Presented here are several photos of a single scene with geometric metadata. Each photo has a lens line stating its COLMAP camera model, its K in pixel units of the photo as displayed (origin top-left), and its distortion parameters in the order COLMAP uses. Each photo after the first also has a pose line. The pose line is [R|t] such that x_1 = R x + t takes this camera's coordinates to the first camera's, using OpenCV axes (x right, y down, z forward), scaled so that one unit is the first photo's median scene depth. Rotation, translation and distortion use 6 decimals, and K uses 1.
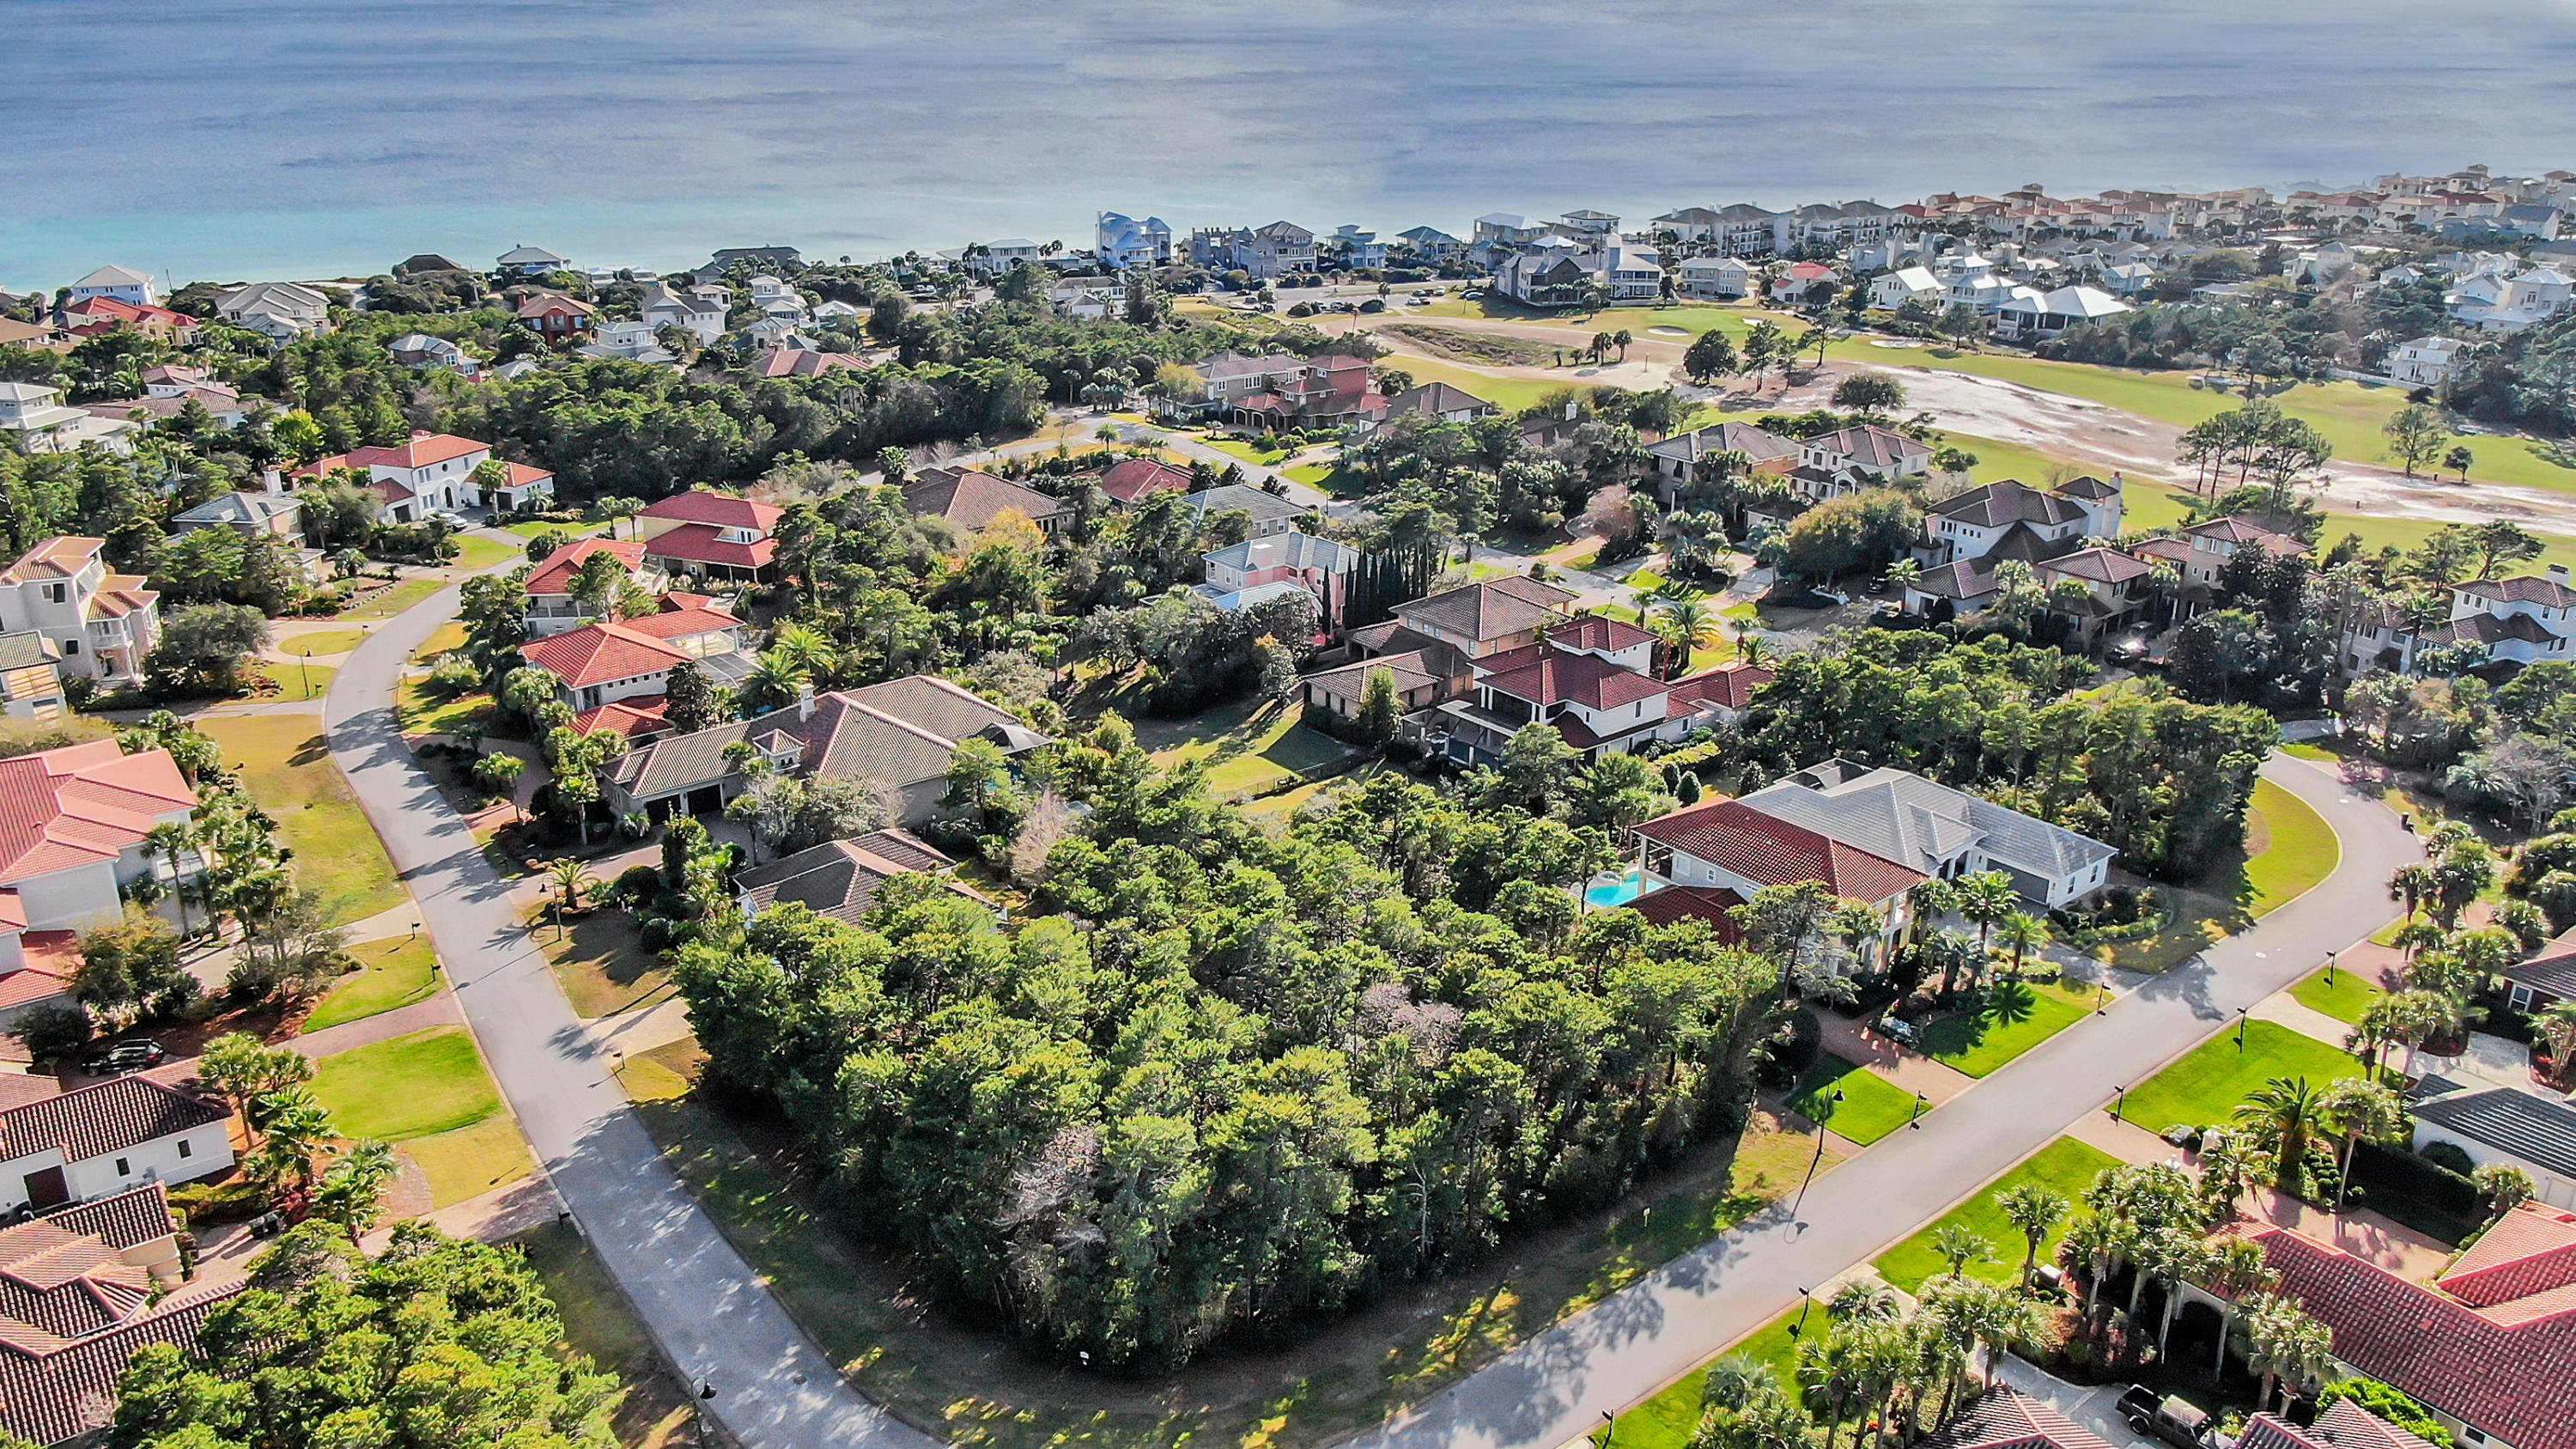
lens RADIAL K [[1883.9, 0, 1288.0], [0, 1883.9, 724.5], [0, 0, 1]] dist [-0.017234, 0.000198]
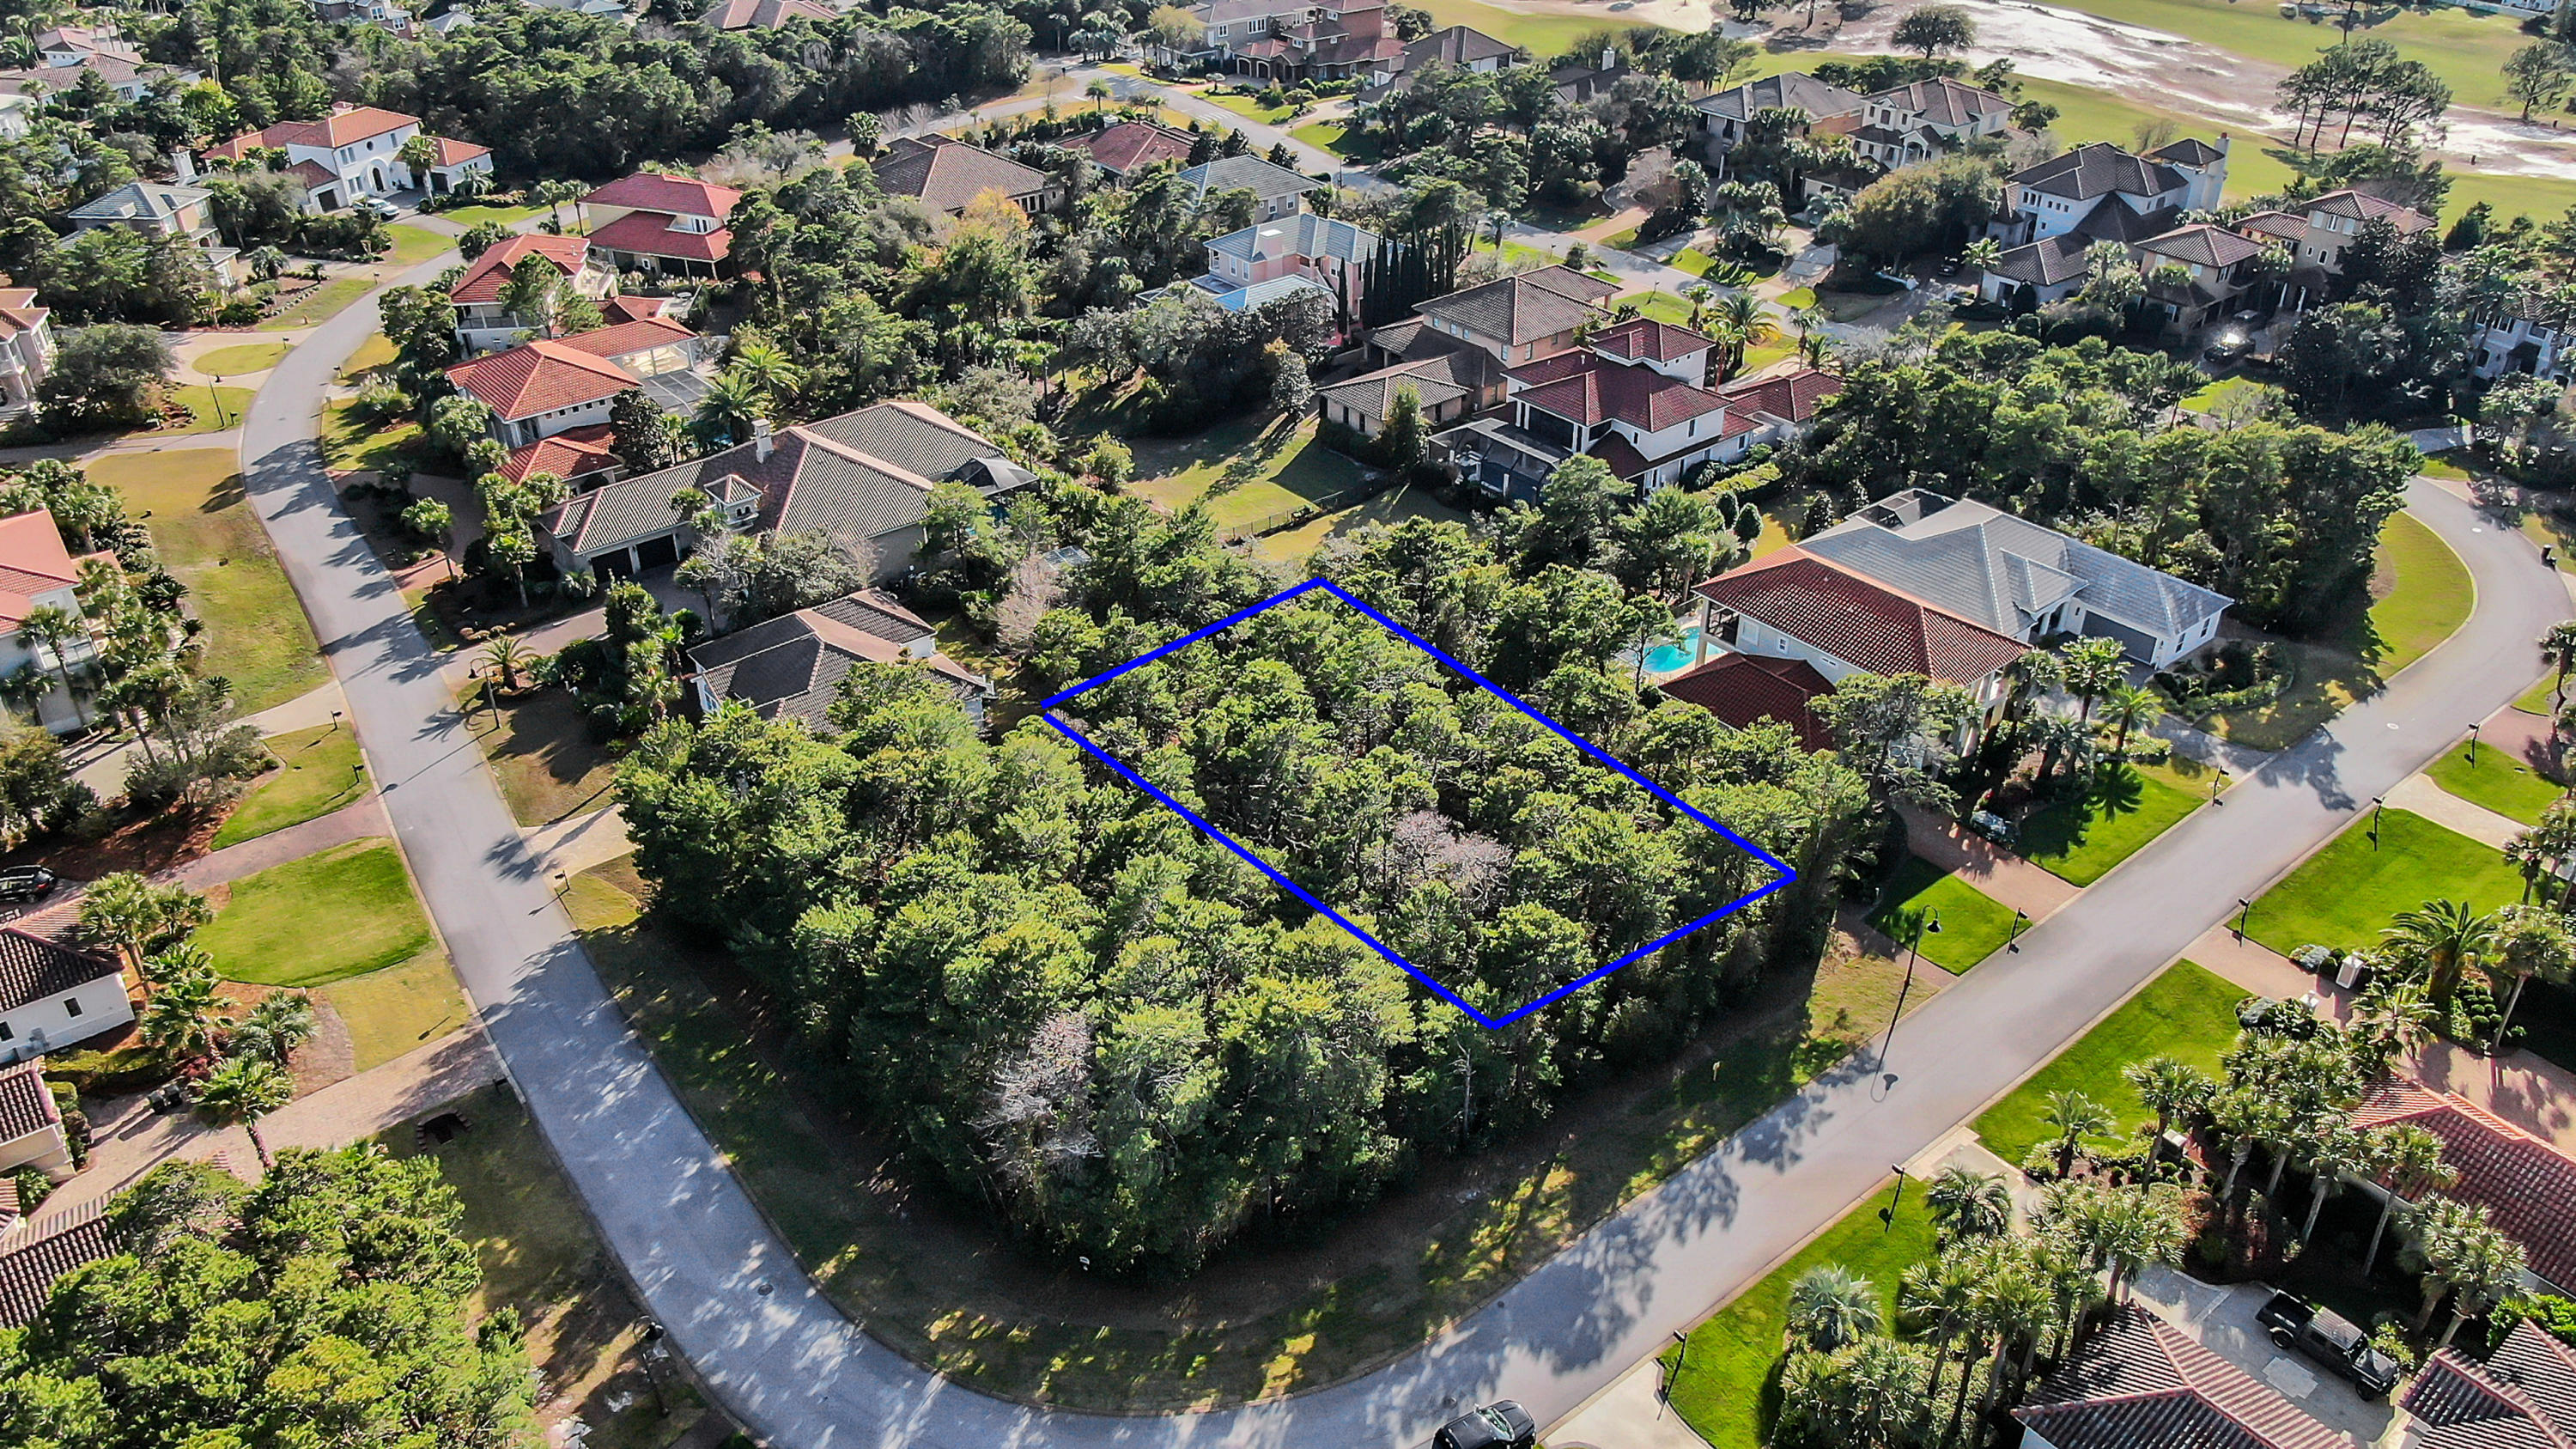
lens RADIAL K [[1855.6, 0, 1288.0], [0, 1855.6, 724.5], [0, 0, 1]] dist [-0.015887, 0.001023]
pose [[0.999918, -0.010776, -0.006854, -0.002376], [0.011893, 0.981254, 0.192351, -0.045974], [0.004652, -0.192416, 0.981302, 0.114045]]
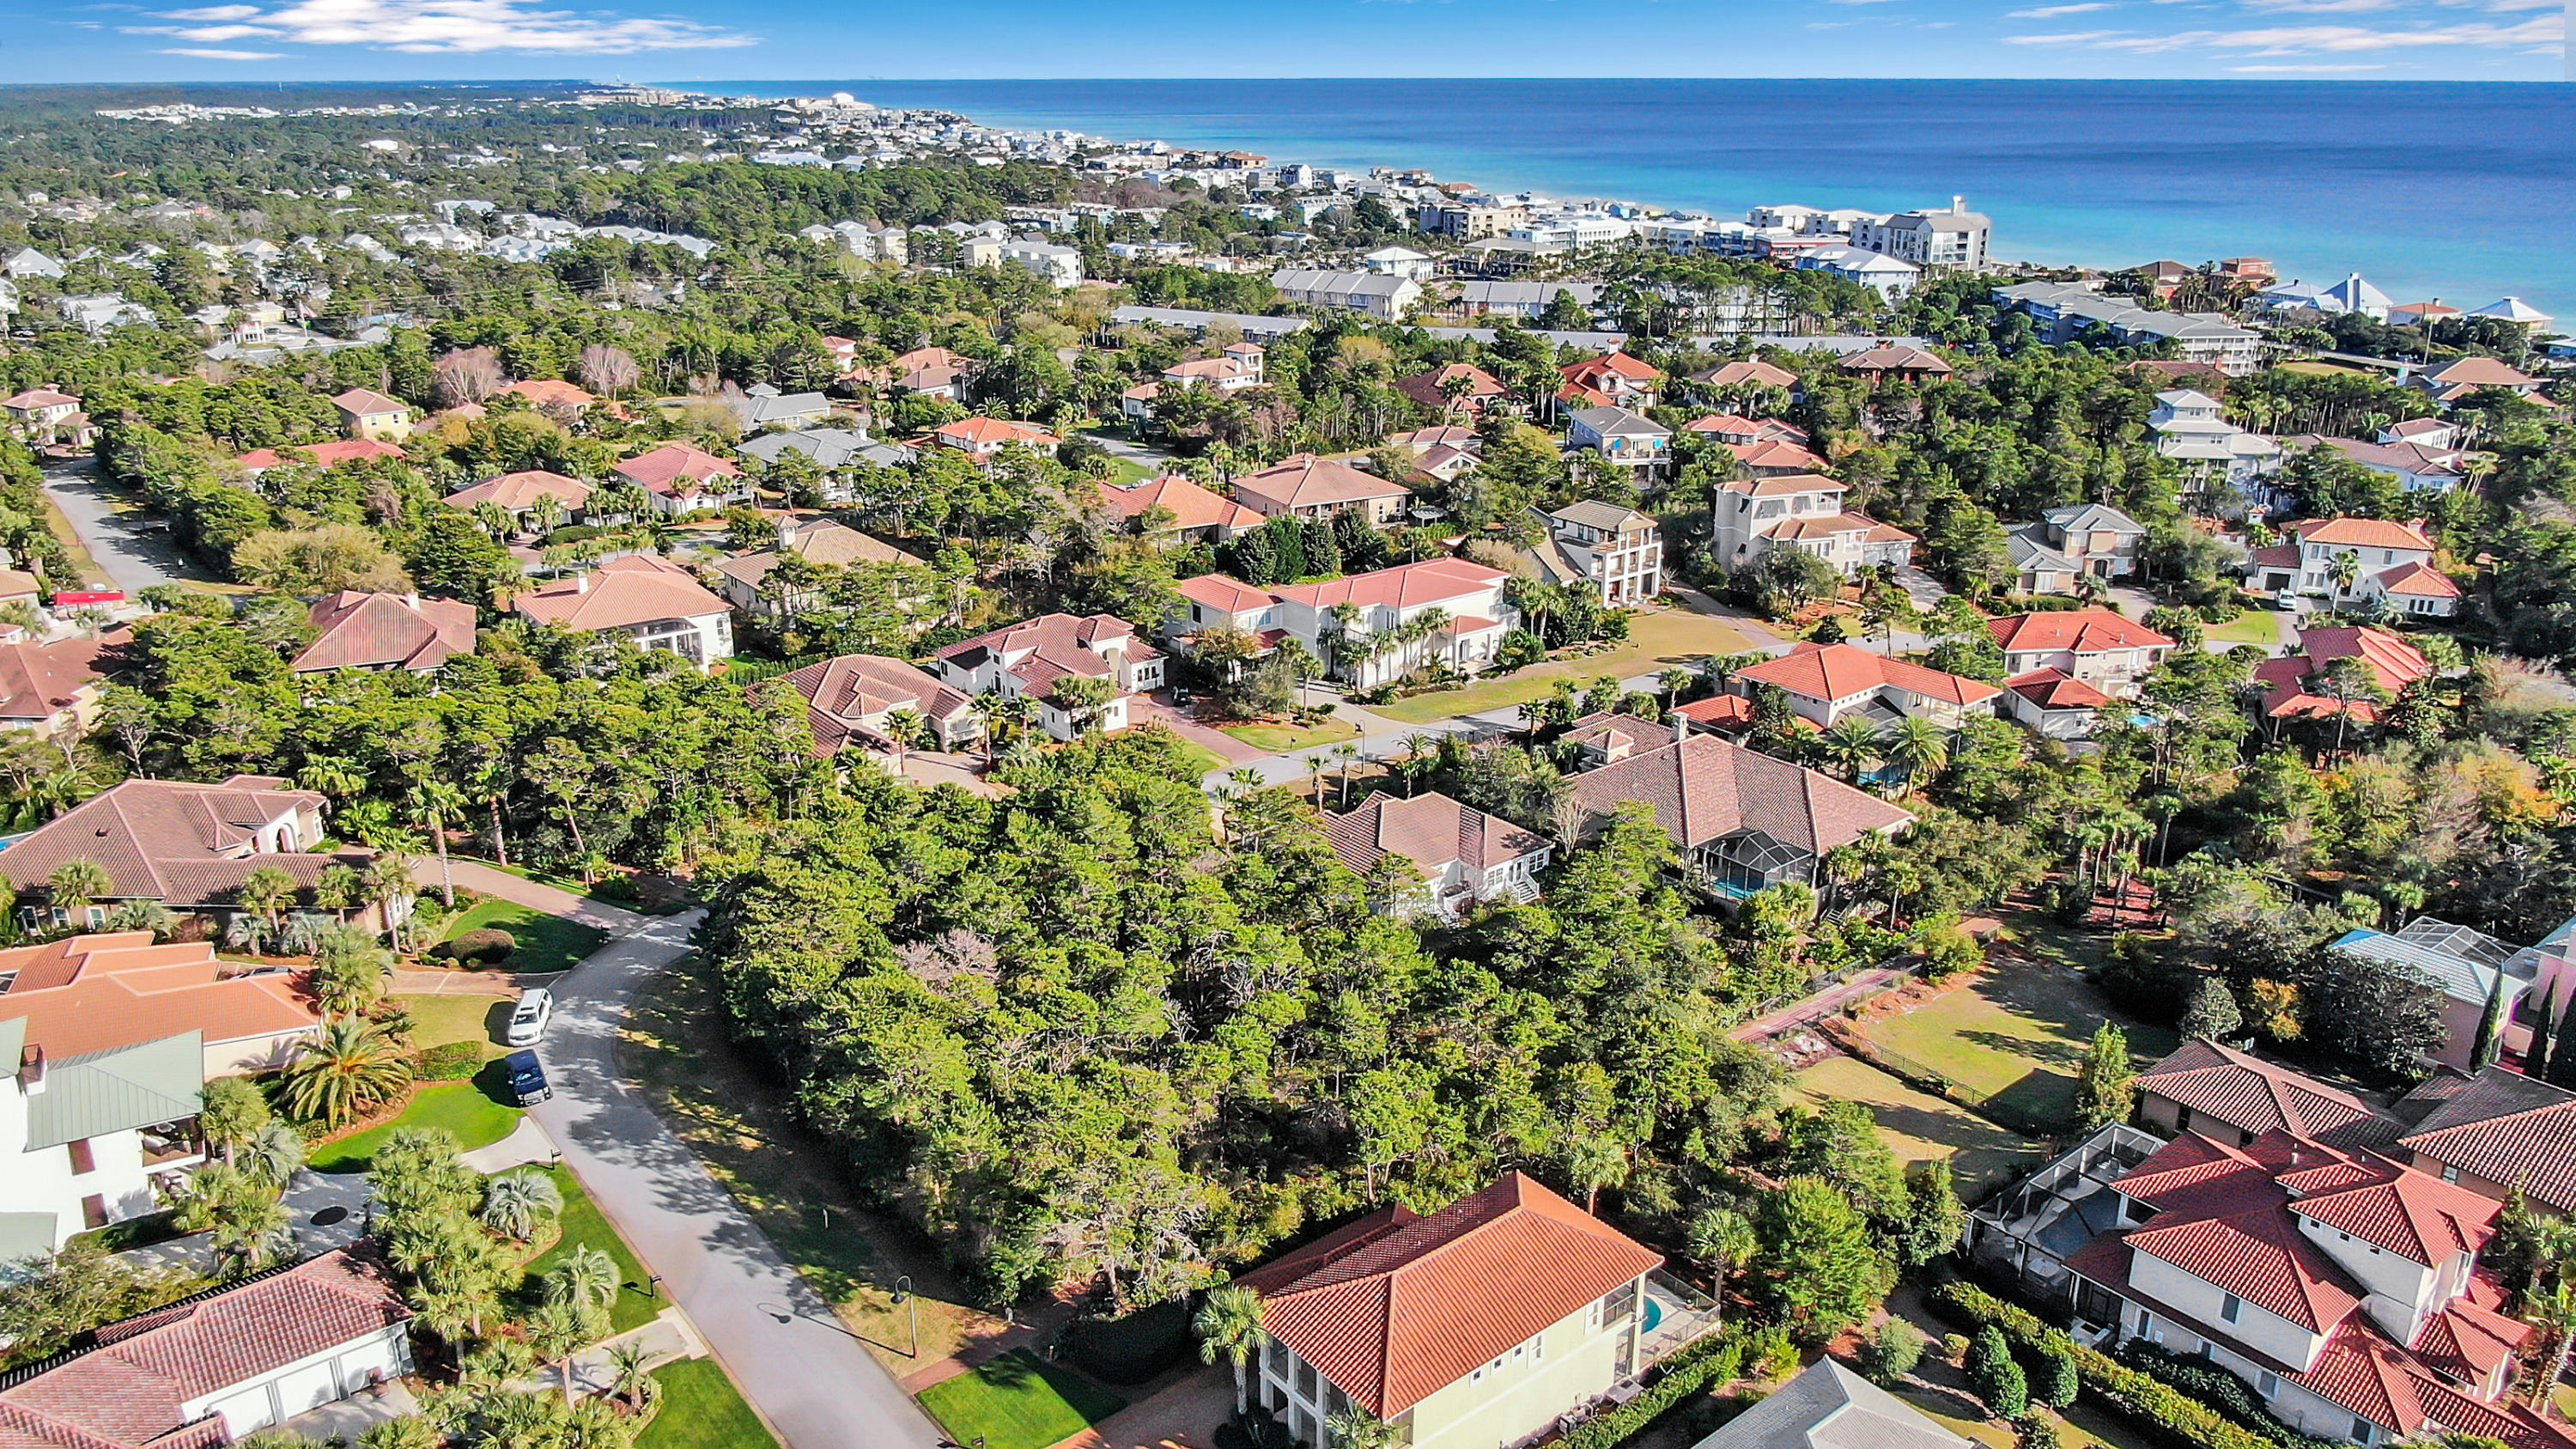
lens RADIAL K [[1855.6, 0, 1288.0], [0, 1855.6, 724.5], [0, 0, 1]] dist [-0.015887, 0.001023]
pose [[0.000176, 0.327825, -0.944739, 0.708372], [-0.347973, 0.885717, 0.307279, -0.253979], [0.937505, 0.328689, 0.114230, 0.687180]]
